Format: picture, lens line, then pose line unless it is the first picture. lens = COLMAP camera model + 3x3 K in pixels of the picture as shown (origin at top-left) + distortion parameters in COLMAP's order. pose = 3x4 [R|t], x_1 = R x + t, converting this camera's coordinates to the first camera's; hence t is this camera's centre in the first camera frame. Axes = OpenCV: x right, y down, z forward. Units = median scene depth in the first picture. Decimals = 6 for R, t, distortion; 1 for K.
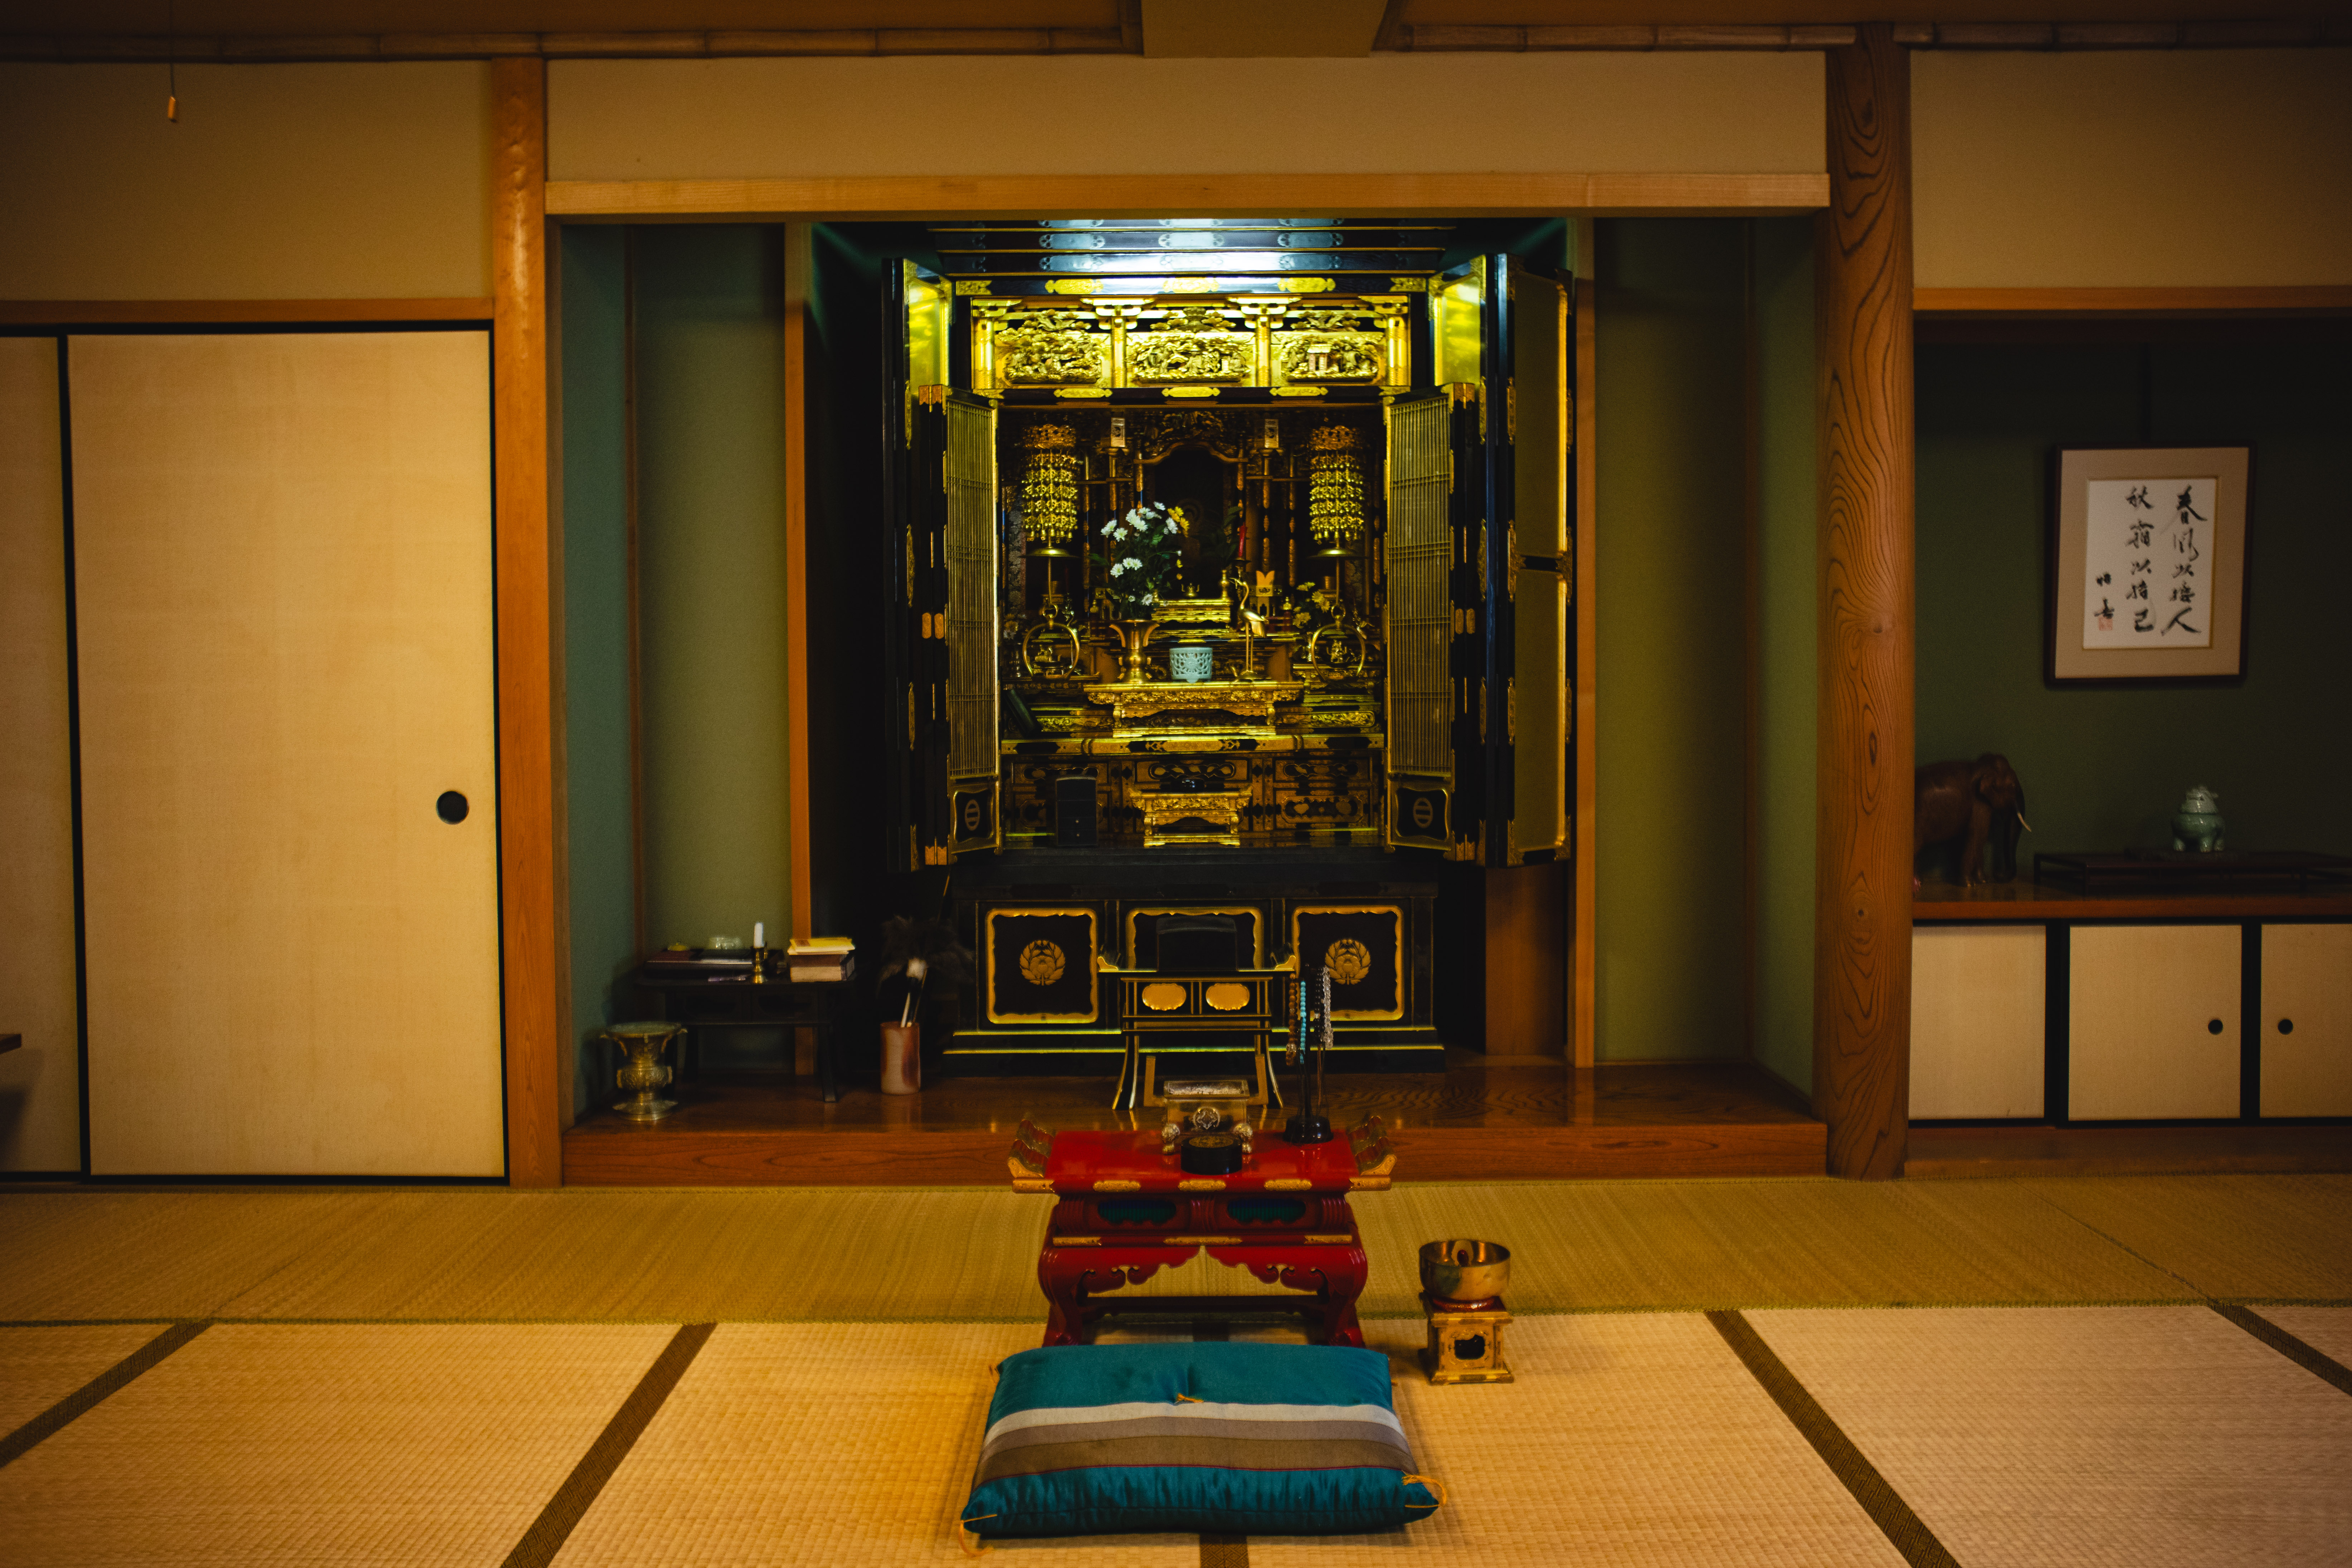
lens RADIAL K [[1963.8, 0, 1178.1], [0, 1963.8, 773.0], [0, 0, 1]] dist [-0.064207, 0.097131]
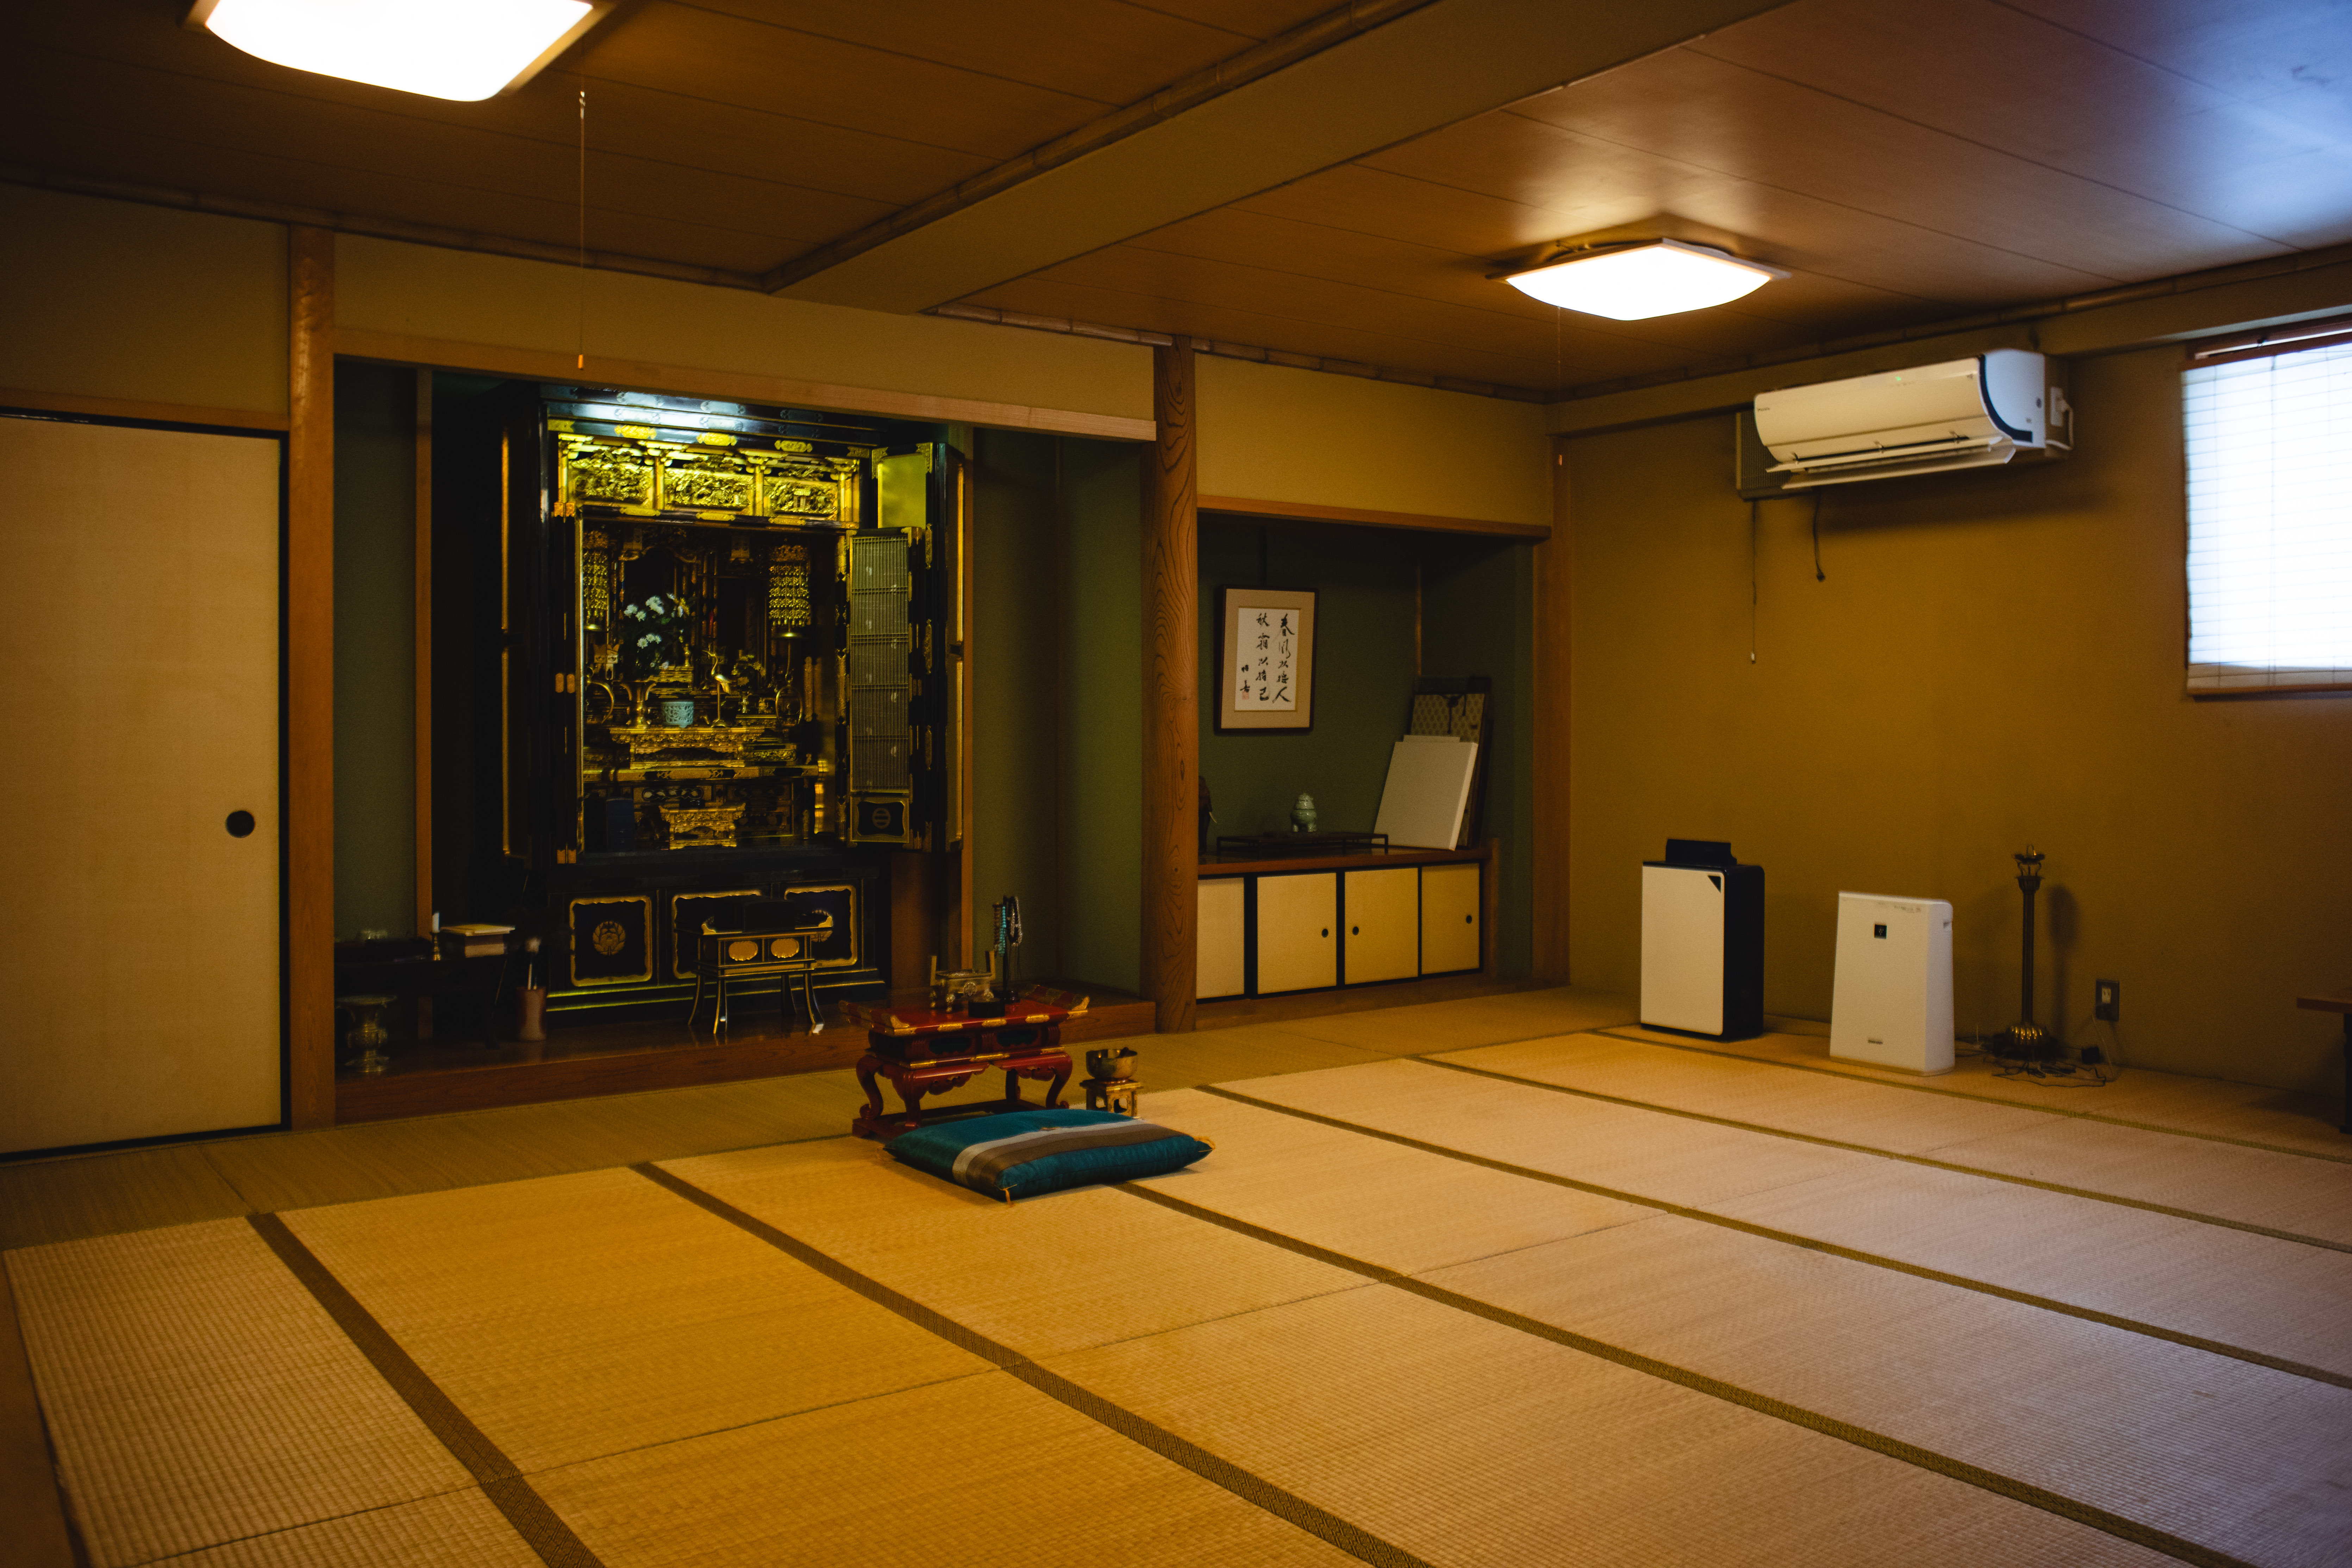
lens RADIAL K [[1916.8, 0, 1176.0], [0, 1916.8, 784.0], [0, 0, 1]] dist [-0.000636, -0.000681]
pose [[0.814481, -0.009080, 0.580119, -0.511172], [0.020754, 0.999694, -0.013490, 0.018442], [-0.579819, 0.023027, 0.814420, -0.278819]]
